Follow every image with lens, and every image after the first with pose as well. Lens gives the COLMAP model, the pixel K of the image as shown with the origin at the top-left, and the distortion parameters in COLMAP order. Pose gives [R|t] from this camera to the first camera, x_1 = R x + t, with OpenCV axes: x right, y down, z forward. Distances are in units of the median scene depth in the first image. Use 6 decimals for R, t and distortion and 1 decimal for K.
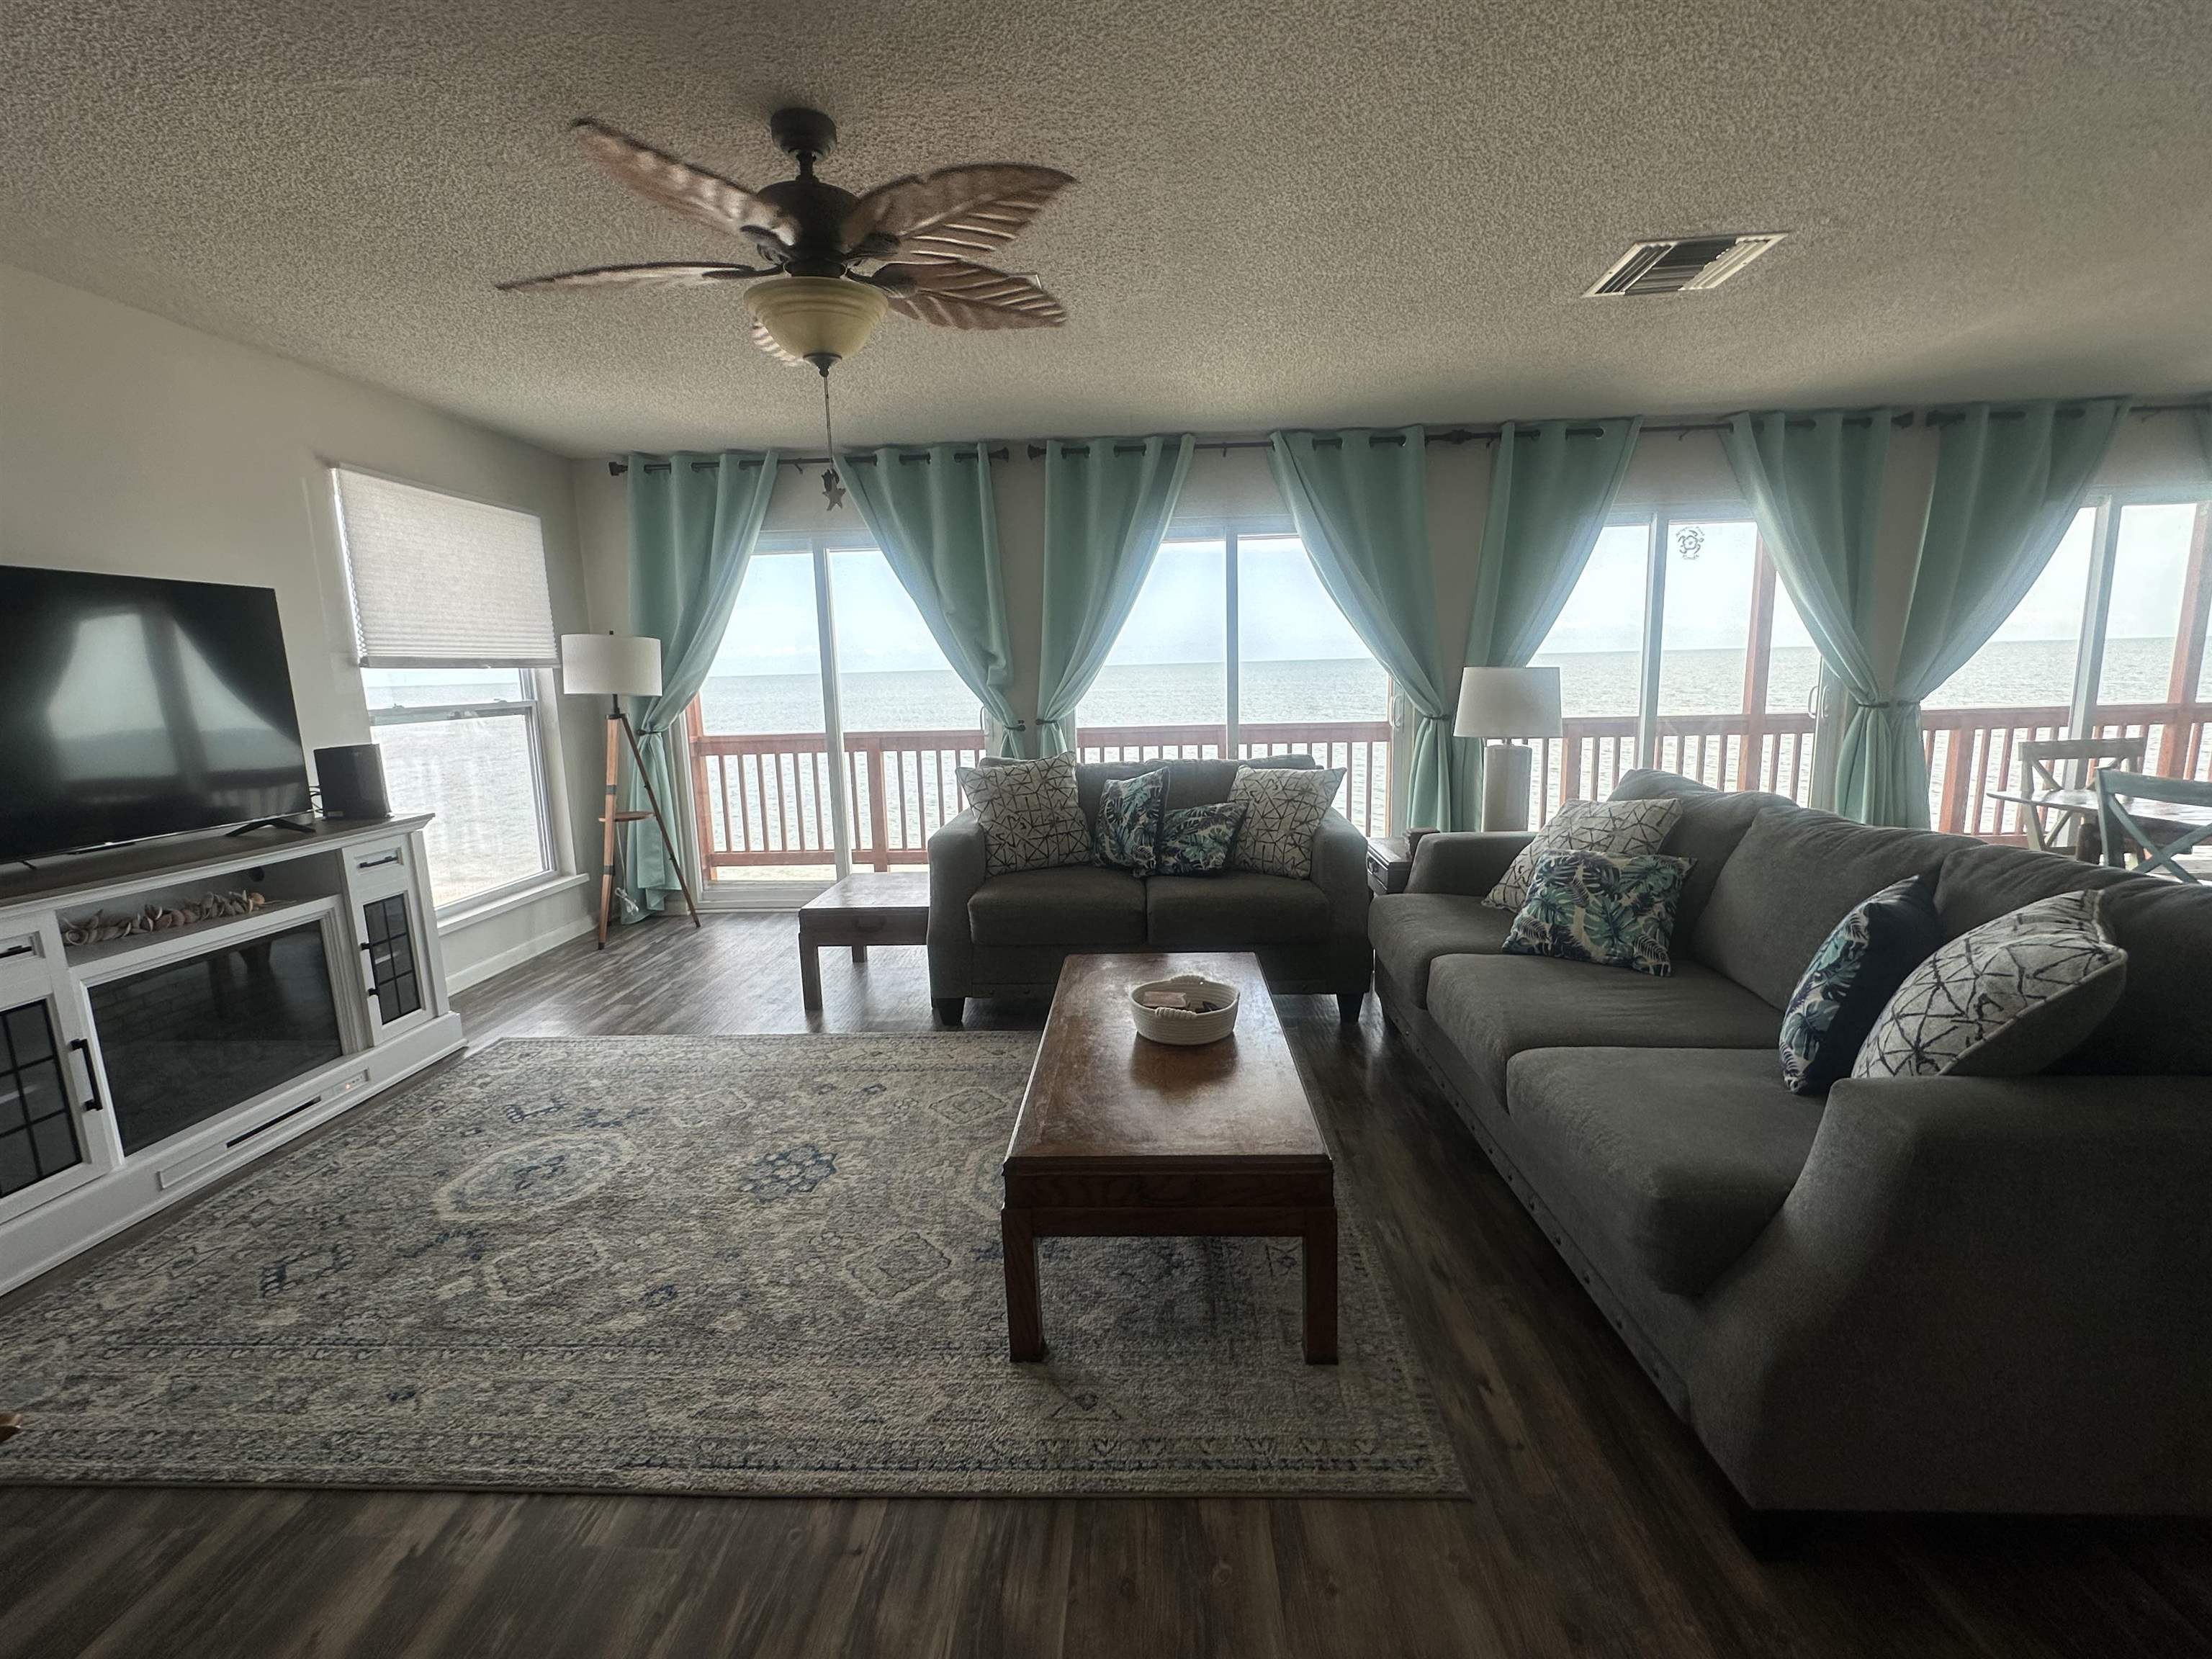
lens RADIAL K [[991.4, 0, 1095.7], [0, 991.4, 827.9], [0, 0, 1]] dist [-0.002523, 0.001304]
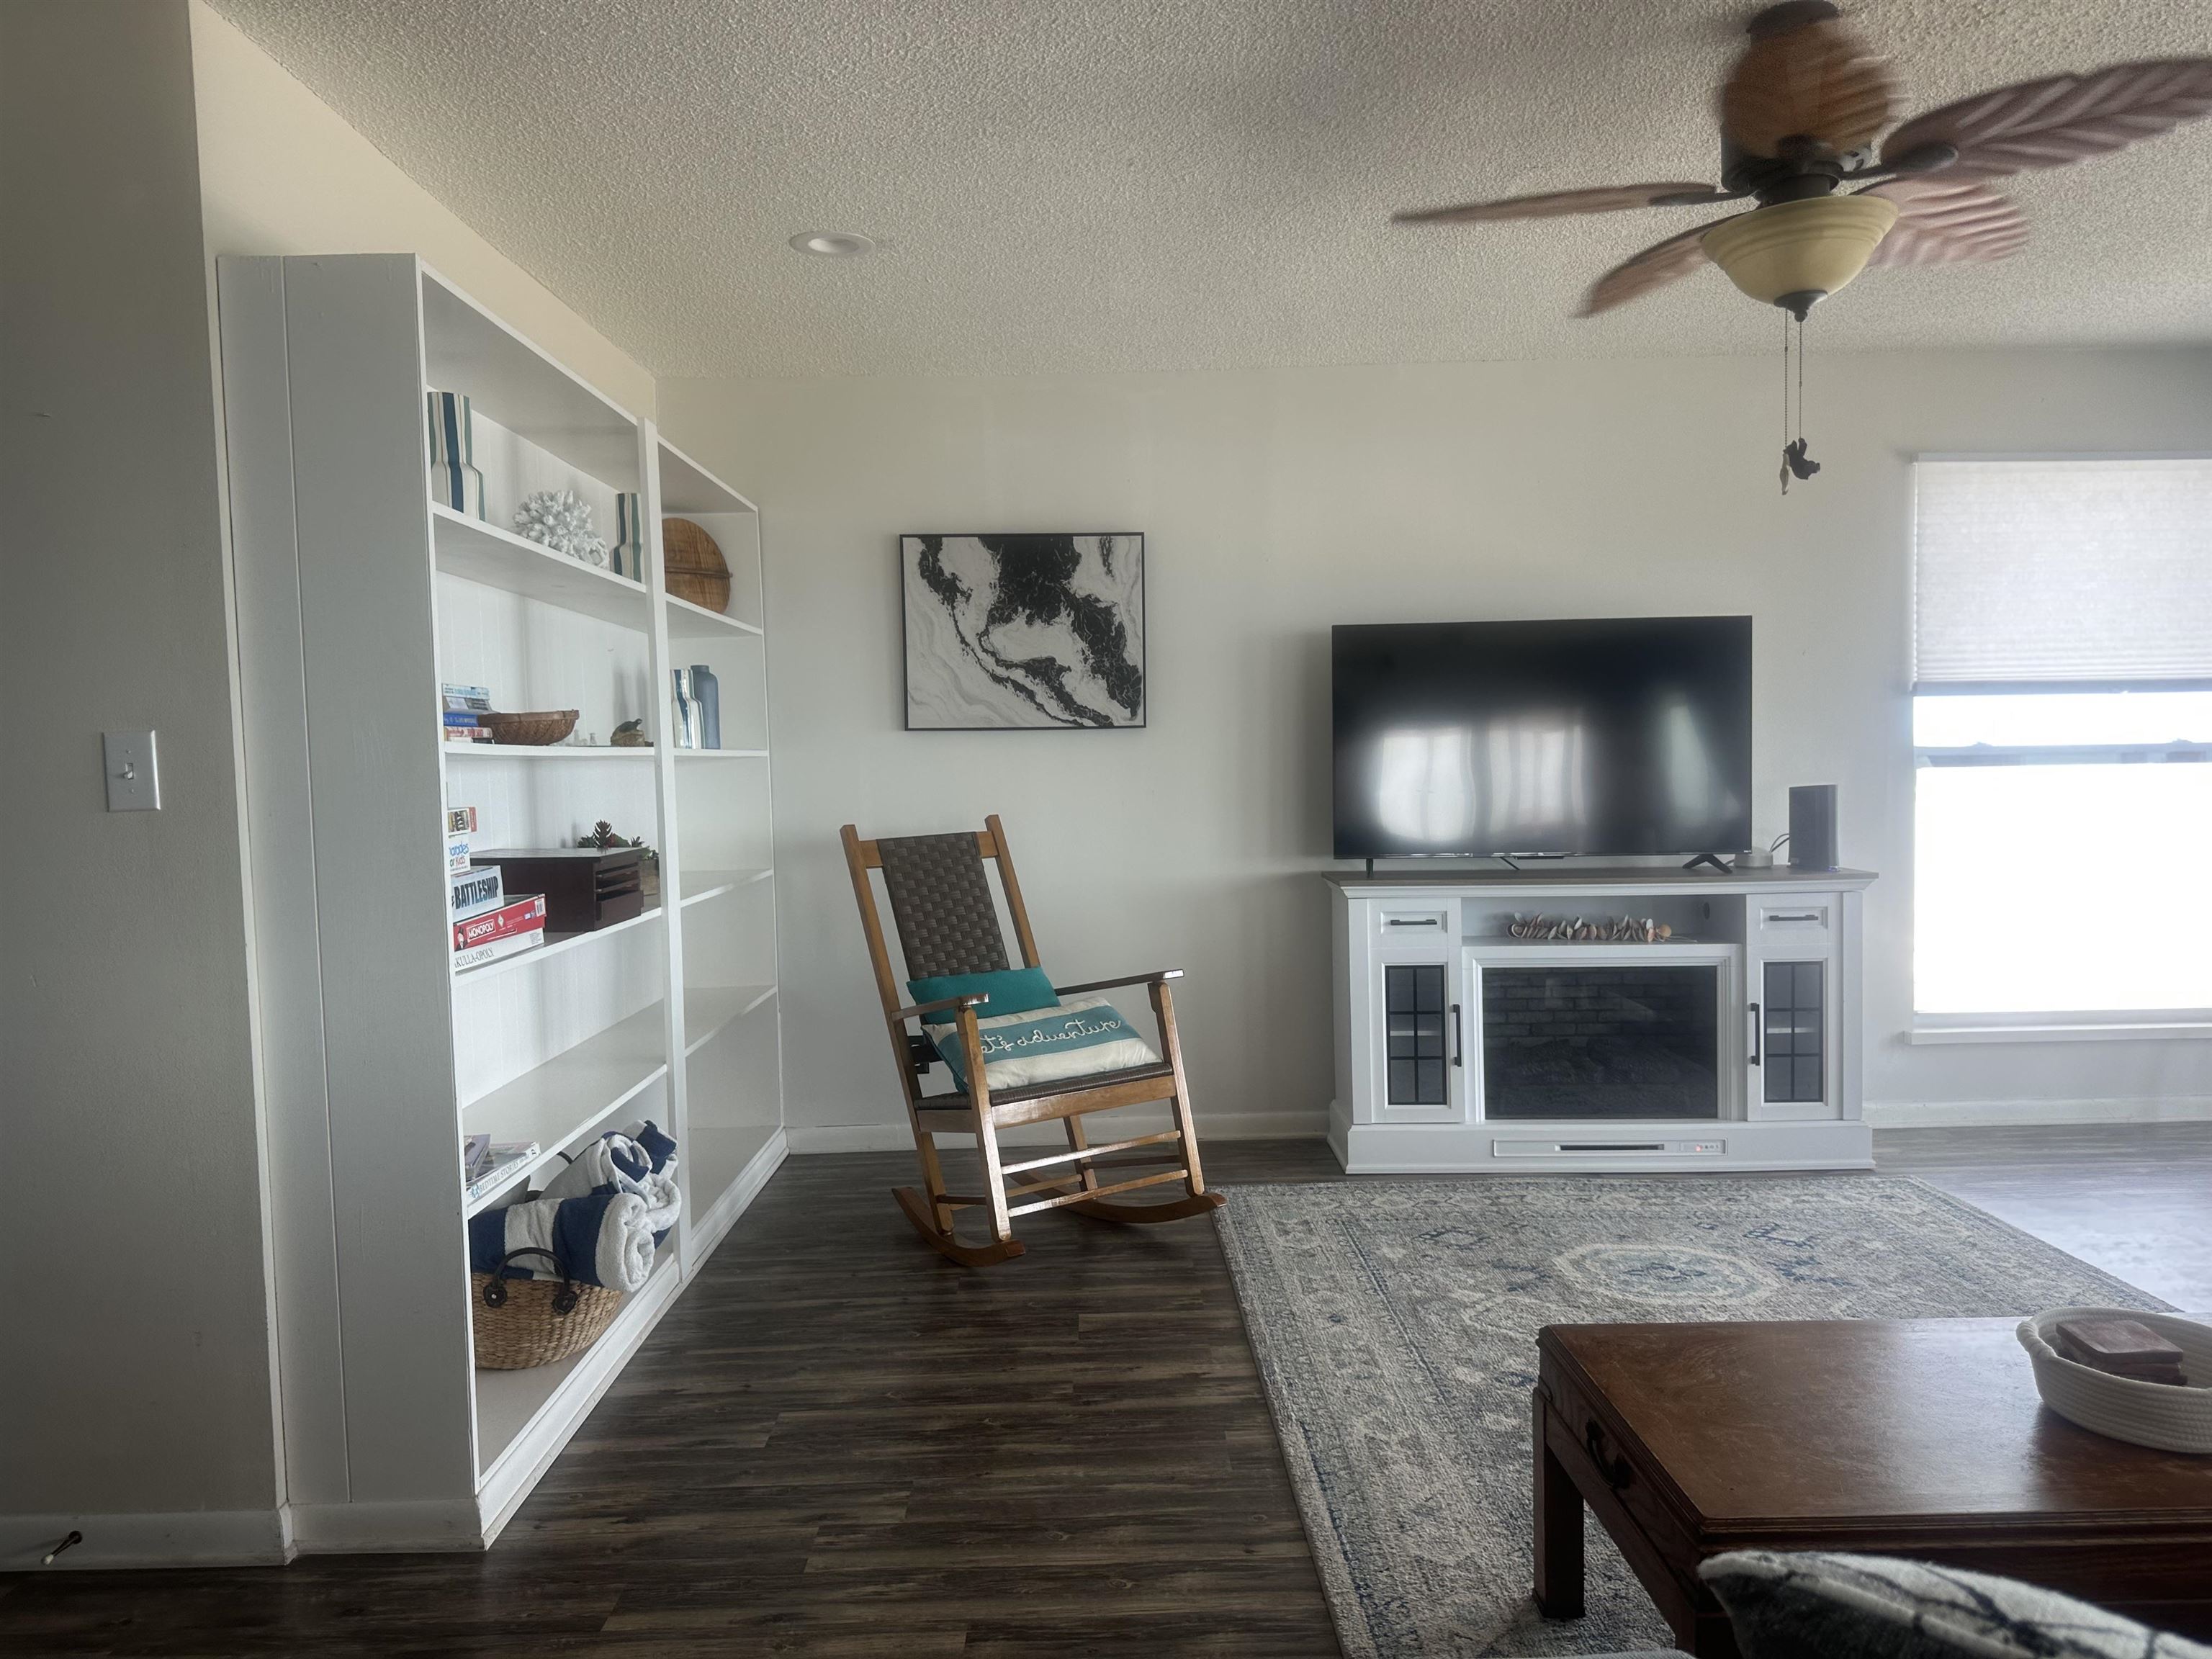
lens RADIAL K [[1569.4, 0, 1084.1], [0, 1569.4, 839.1], [0, 0, 1]] dist [0.003735, -0.006895]
pose [[0.046445, 0.084534, -0.995338, 0.794924], [-0.144581, 0.986490, 0.077036, -0.064819], [0.988402, 0.140329, 0.058040, 0.375057]]
